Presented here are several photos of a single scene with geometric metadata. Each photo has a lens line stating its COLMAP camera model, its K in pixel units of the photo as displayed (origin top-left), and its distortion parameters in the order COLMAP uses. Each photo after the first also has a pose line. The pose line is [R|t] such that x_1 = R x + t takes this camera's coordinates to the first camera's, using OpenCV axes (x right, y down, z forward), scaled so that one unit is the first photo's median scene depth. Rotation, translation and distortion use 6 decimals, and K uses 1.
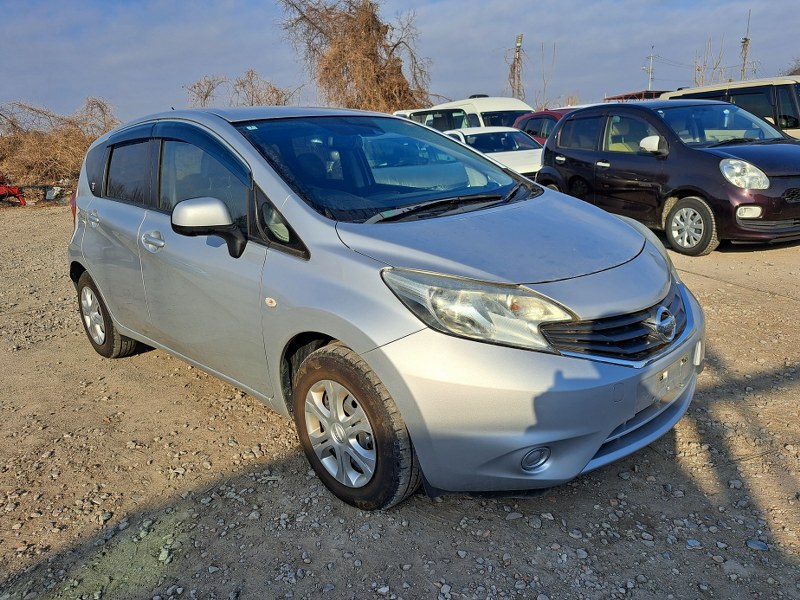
lens RADIAL K [[576.4, 0, 404.7], [0, 576.4, 298.6], [0, 0, 1]] dist [0.026881, -0.012797]
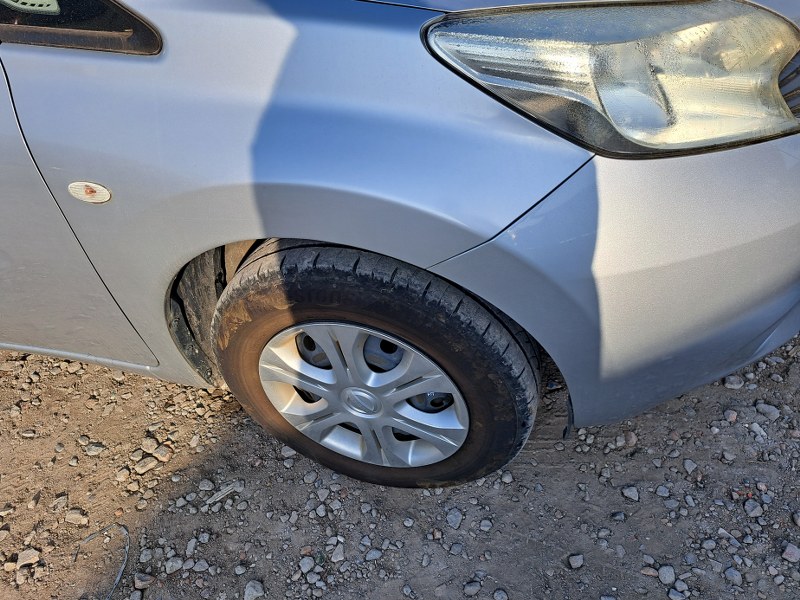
lens RADIAL K [[576.4, 0, 395.2], [0, 576.4, 303.1], [0, 0, 1]] dist [0.026881, -0.012797]
pose [[0.872294, -0.379600, 0.308232, -0.205331], [0.219290, 0.867097, 0.447275, -0.059888], [-0.437052, -0.322563, 0.839606, 0.571973]]
